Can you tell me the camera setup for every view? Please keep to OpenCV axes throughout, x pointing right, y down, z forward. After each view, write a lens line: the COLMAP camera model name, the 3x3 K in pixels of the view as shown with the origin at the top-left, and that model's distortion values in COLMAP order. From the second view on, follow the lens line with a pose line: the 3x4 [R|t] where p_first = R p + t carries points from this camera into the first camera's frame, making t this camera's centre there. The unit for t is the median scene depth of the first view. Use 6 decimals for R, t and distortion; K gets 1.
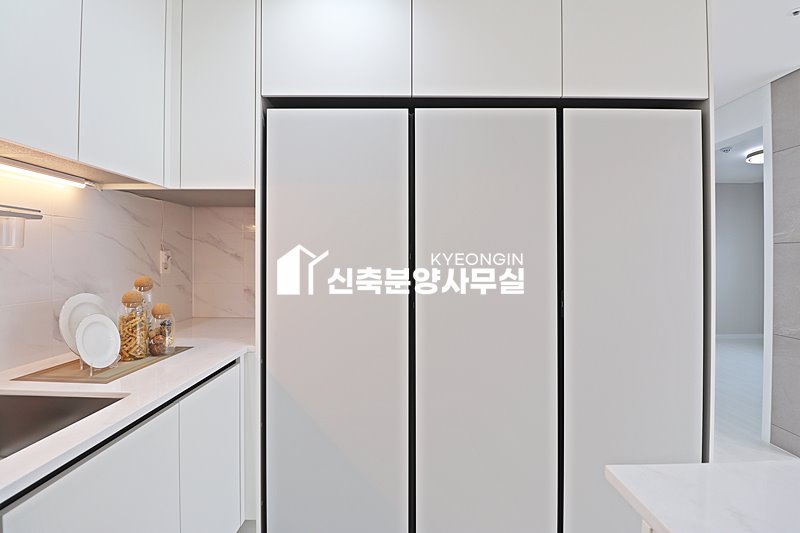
lens RADIAL K [[356.2, 0, 399.2], [0, 356.2, 256.9], [0, 0, 1]] dist [-0.003804, -0.000523]
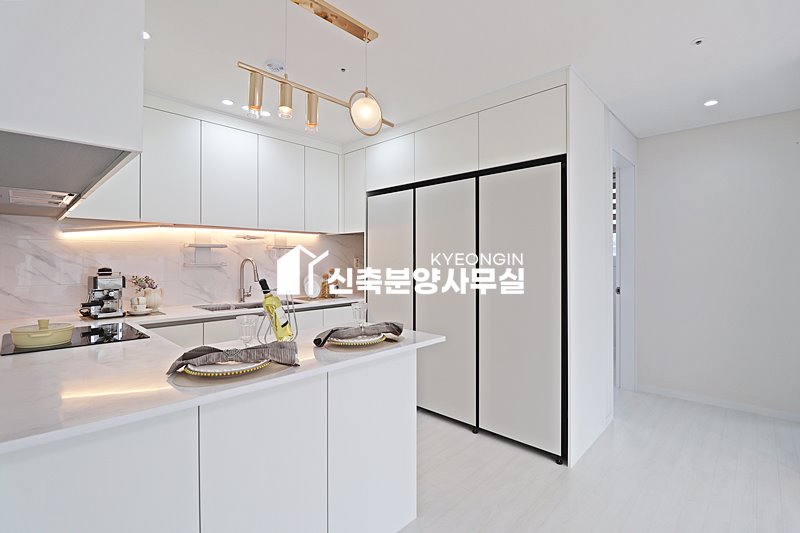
lens RADIAL K [[371.5, 0, 400.0], [0, 371.5, 258.5], [0, 0, 1]] dist [-0.000767, -0.010627]
pose [[0.724306, -0.005789, -0.689454, 1.446184], [0.004689, 0.999983, -0.003470, -0.006148], [0.689463, -0.000720, 0.724321, -0.608196]]
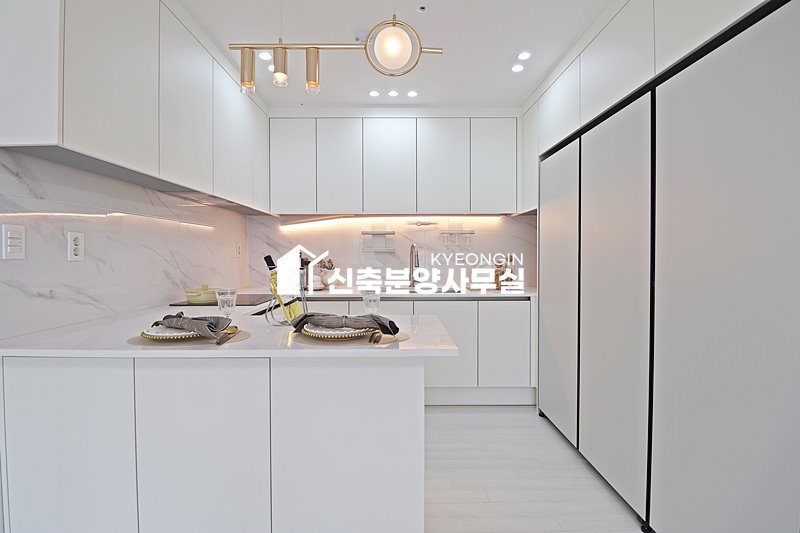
lens RADIAL K [[371.5, 0, 400.0], [0, 371.5, 258.5], [0, 0, 1]] dist [-0.000767, -0.010627]
pose [[0.008831, 0.007277, -0.999935, 1.490670], [0.003869, 0.999966, 0.007311, 0.050949], [0.999954, -0.003933, 0.008803, 0.275040]]
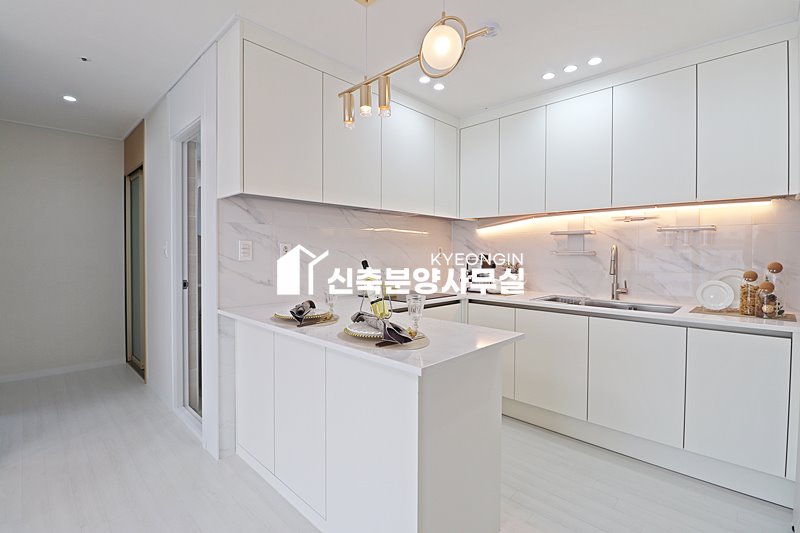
lens RADIAL K [[371.5, 0, 400.0], [0, 371.5, 258.5], [0, 0, 1]] dist [-0.000767, -0.010627]
pose [[-0.700002, 0.005484, -0.714119, 1.242770], [-0.003708, 0.999929, 0.011314, 0.026371], [0.714131, 0.010568, -0.699932, 0.889675]]
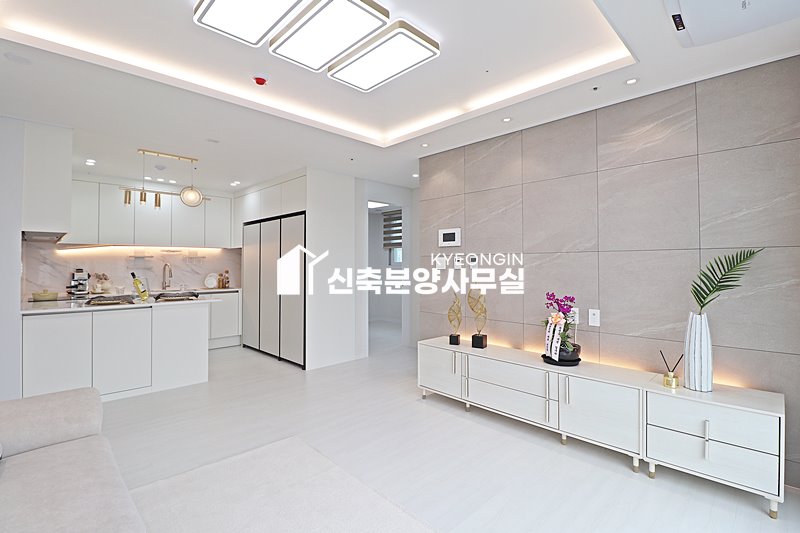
lens RADIAL K [[380.1, 0, 398.8], [0, 380.1, 259.1], [0, 0, 1]] dist [-0.000762, -0.001453]
pose [[0.697627, -0.015355, -0.716296, 3.656376], [0.004036, 0.999839, -0.017502, 0.010234], [0.716449, 0.009319, 0.697577, -0.629246]]
